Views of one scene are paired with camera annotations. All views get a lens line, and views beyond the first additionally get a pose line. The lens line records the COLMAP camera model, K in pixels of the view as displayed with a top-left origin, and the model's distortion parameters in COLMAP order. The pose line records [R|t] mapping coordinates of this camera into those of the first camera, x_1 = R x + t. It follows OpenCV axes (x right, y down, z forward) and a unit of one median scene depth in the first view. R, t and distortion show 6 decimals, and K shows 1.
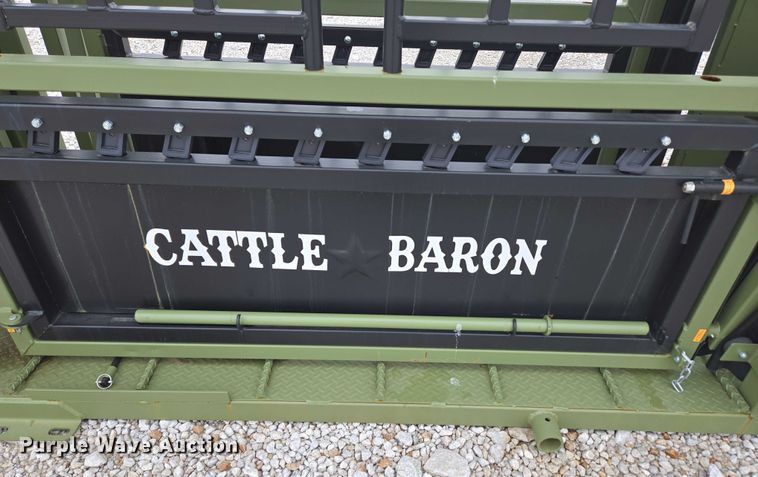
lens RADIAL K [[522.6, 0, 381.6], [0, 522.6, 286.7], [0, 0, 1]] dist [0.065721, 0.000991]
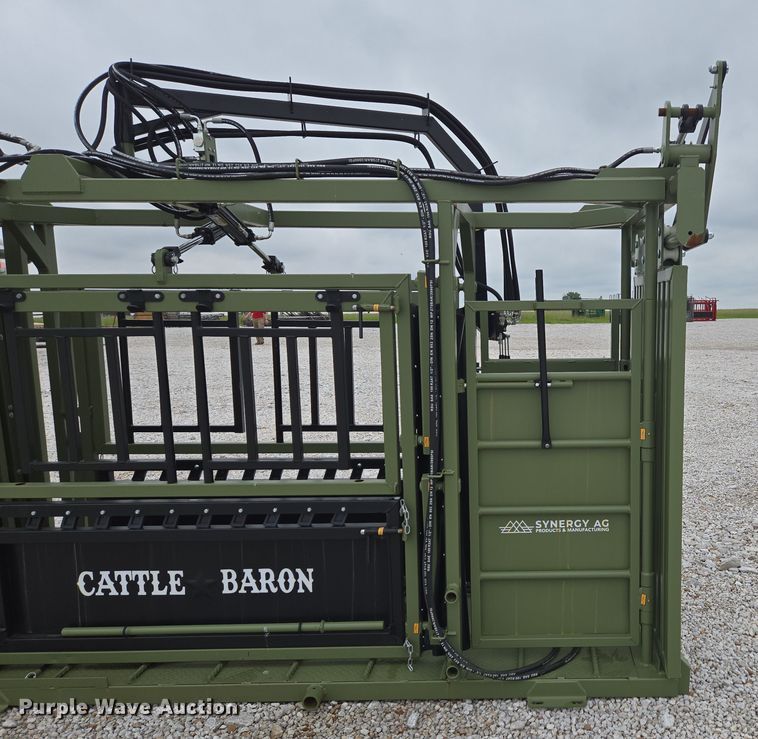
lens RADIAL K [[671.2, 0, 494.4], [0, 671.2, 406.0], [0, 0, 1]] dist [0.047255, -0.035600]
pose [[0.999302, -0.033826, 0.015869, 0.873275], [0.037275, 0.873281, -0.485789, 0.534755], [0.002574, 0.486041, 0.873932, -1.180160]]
